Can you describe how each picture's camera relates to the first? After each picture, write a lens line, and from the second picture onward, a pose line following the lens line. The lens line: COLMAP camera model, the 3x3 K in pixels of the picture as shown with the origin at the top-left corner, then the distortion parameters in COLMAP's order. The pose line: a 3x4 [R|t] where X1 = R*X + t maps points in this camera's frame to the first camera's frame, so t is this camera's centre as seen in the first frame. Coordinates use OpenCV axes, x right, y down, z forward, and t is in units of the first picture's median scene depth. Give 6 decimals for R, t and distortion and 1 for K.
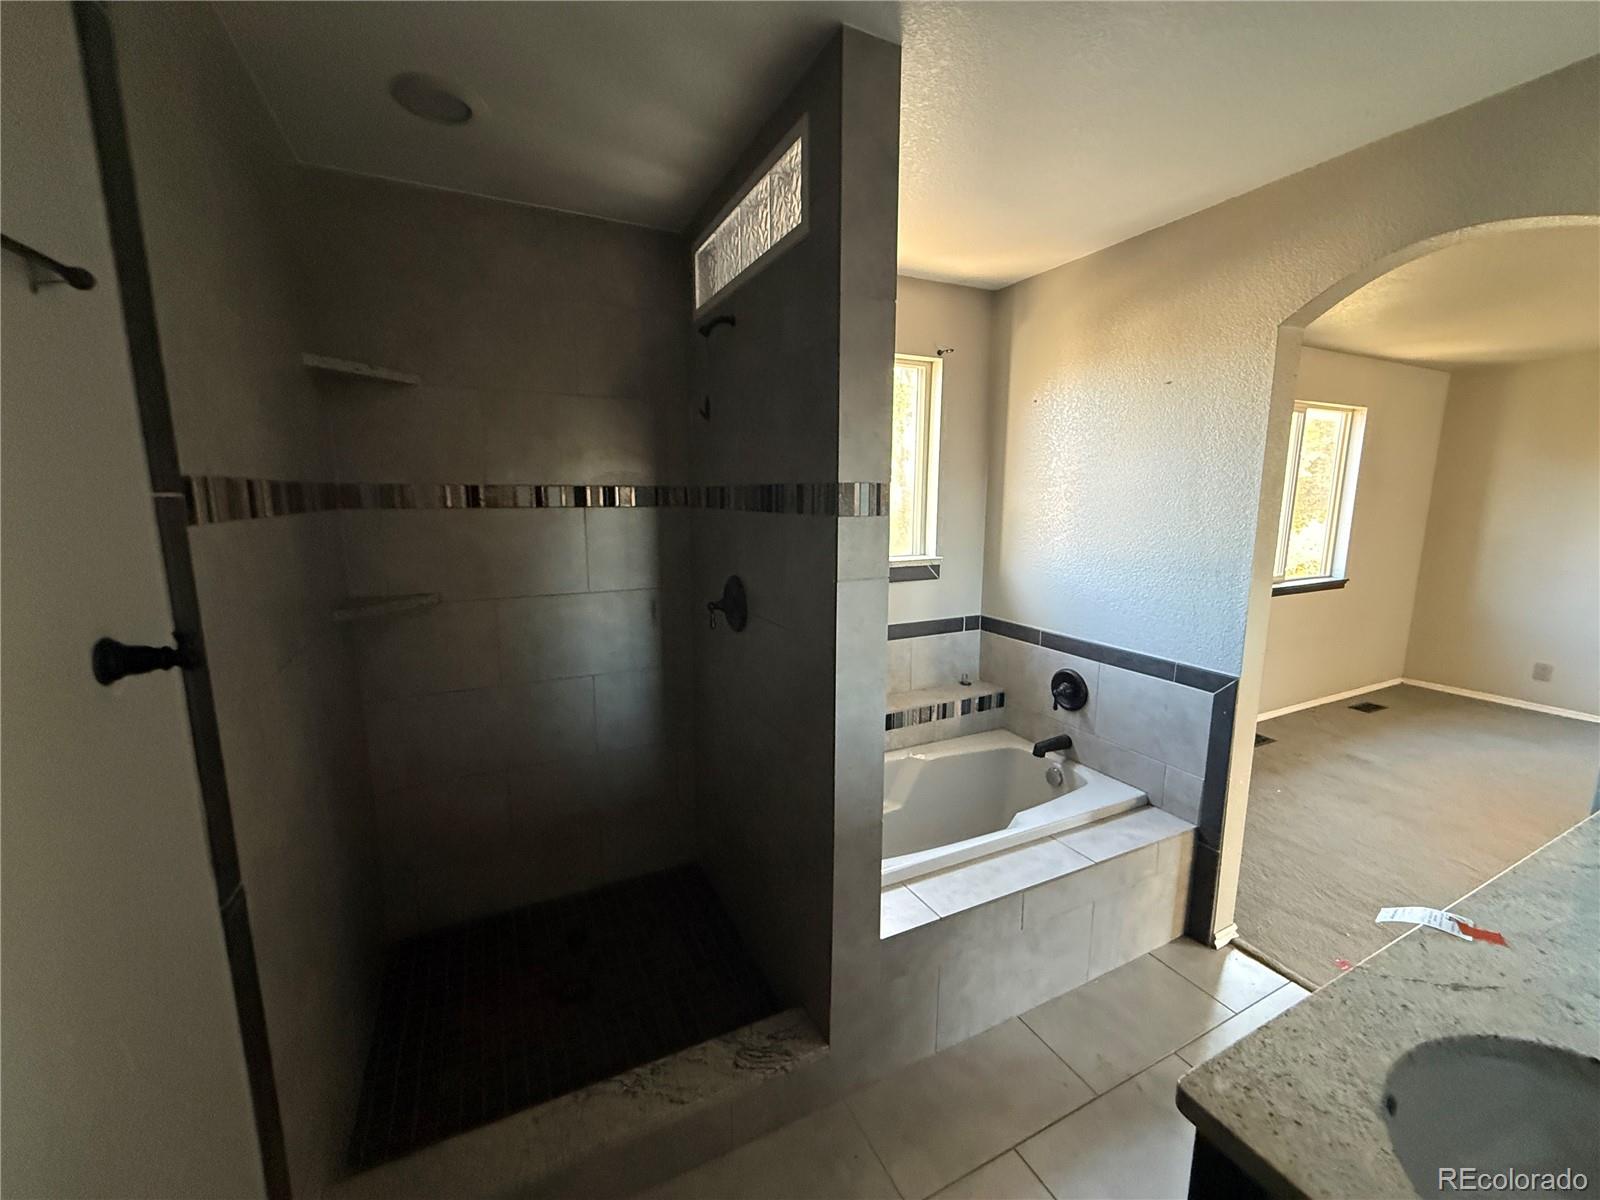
lens RADIAL K [[636.4, 0, 796.8], [0, 636.4, 599.2], [0, 0, 1]] dist [-0.000977, -0.000015]
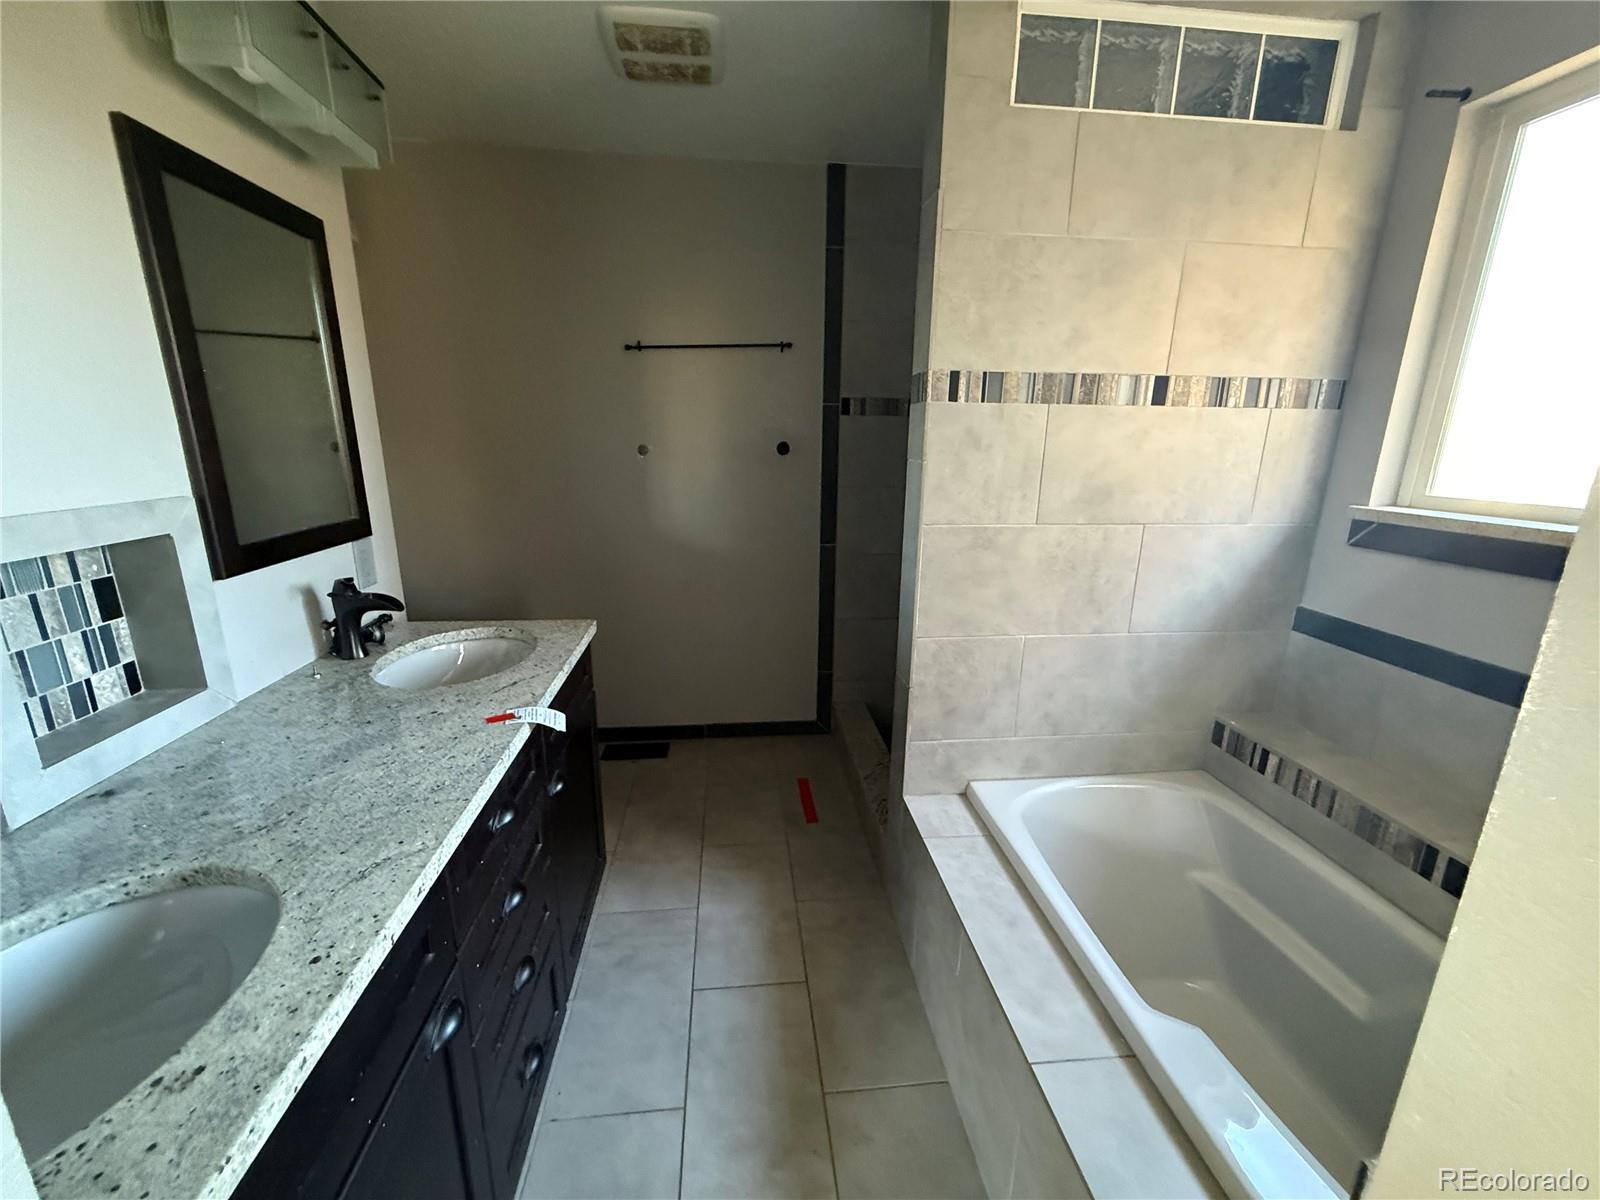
lens RADIAL K [[636.4, 0, 796.8], [0, 636.4, 599.2], [0, 0, 1]] dist [-0.000977, -0.000015]
pose [[-0.345007, 0.229938, -0.909999, 1.128785], [-0.168397, 0.938632, 0.301018, -0.094415], [0.923370, 0.257095, -0.285114, 1.055389]]
